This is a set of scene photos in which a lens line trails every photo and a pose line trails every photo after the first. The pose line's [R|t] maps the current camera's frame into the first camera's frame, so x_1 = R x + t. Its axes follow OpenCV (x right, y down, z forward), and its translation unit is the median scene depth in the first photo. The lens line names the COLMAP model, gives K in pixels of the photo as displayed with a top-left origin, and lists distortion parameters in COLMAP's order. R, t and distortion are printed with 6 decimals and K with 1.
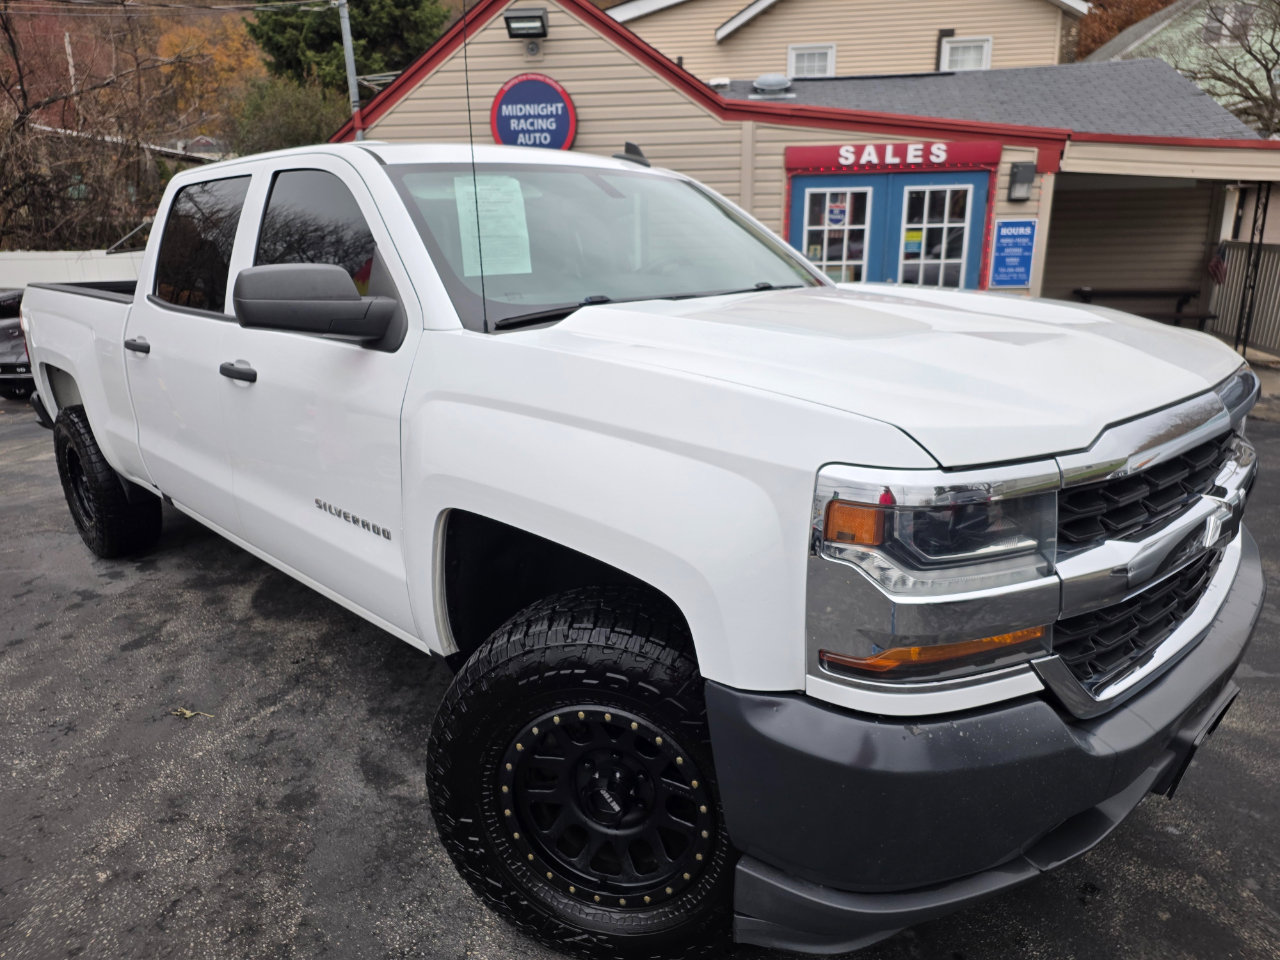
lens RADIAL K [[857.4, 0, 647.7], [0, 857.4, 491.7], [0, 0, 1]] dist [0.044927, -0.026915]
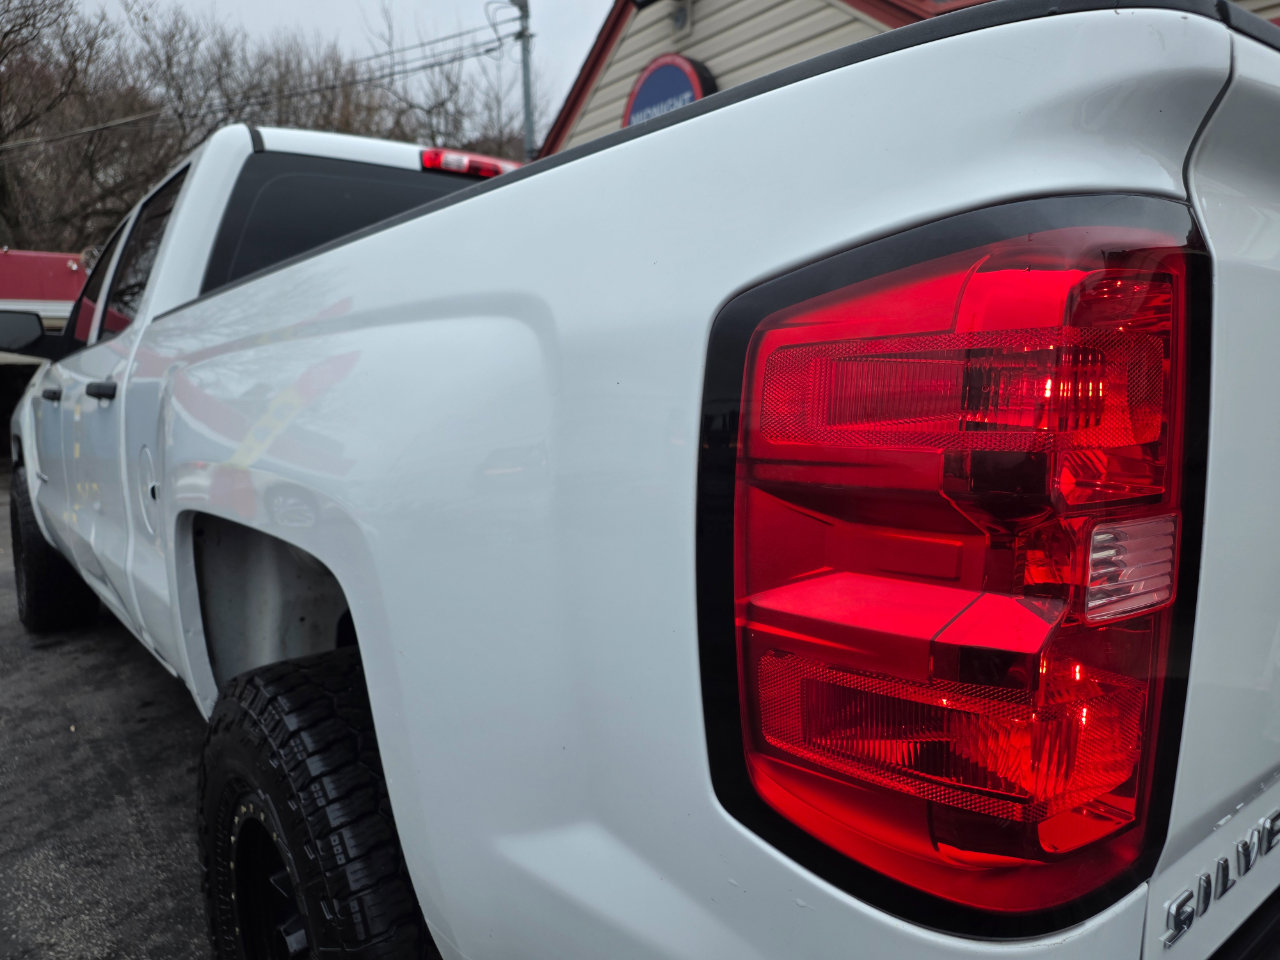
lens RADIAL K [[857.4, 0, 646.8], [0, 857.4, 500.1], [0, 0, 1]] dist [0.044927, -0.026915]
pose [[0.673886, 0.127520, -0.727747, 0.352404], [-0.215720, 0.976033, -0.028728, -0.146189], [0.706641, 0.176348, 0.685244, 0.608899]]
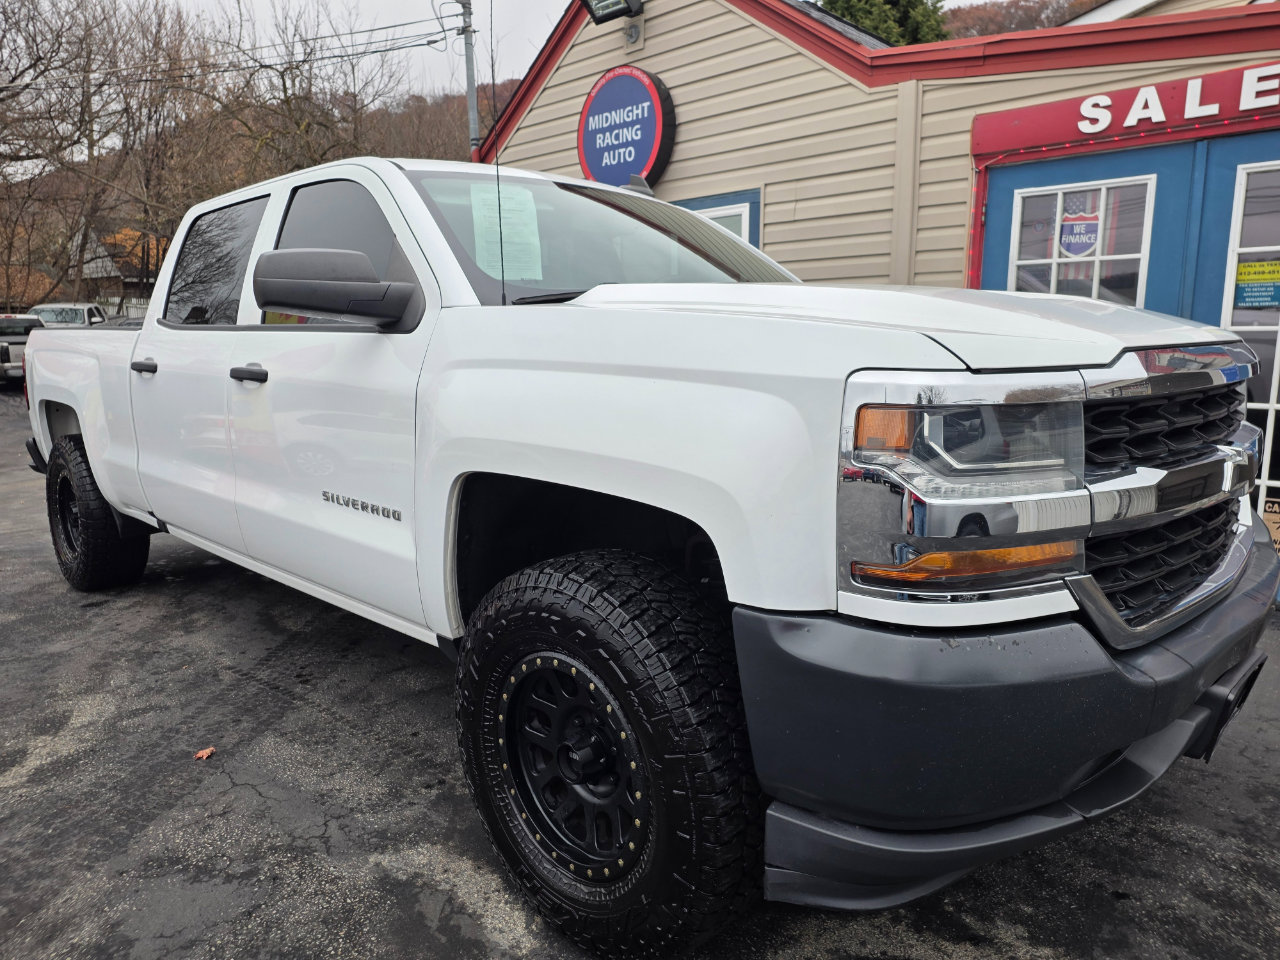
lens RADIAL K [[857.4, 0, 641.7], [0, 857.4, 483.0], [0, 0, 1]] dist [0.044927, -0.026915]
pose [[0.794290, 0.115161, -0.596524, 0.341877], [-0.179519, 0.982516, -0.049357, -0.110983], [0.580410, 0.146291, 0.801076, 0.478953]]
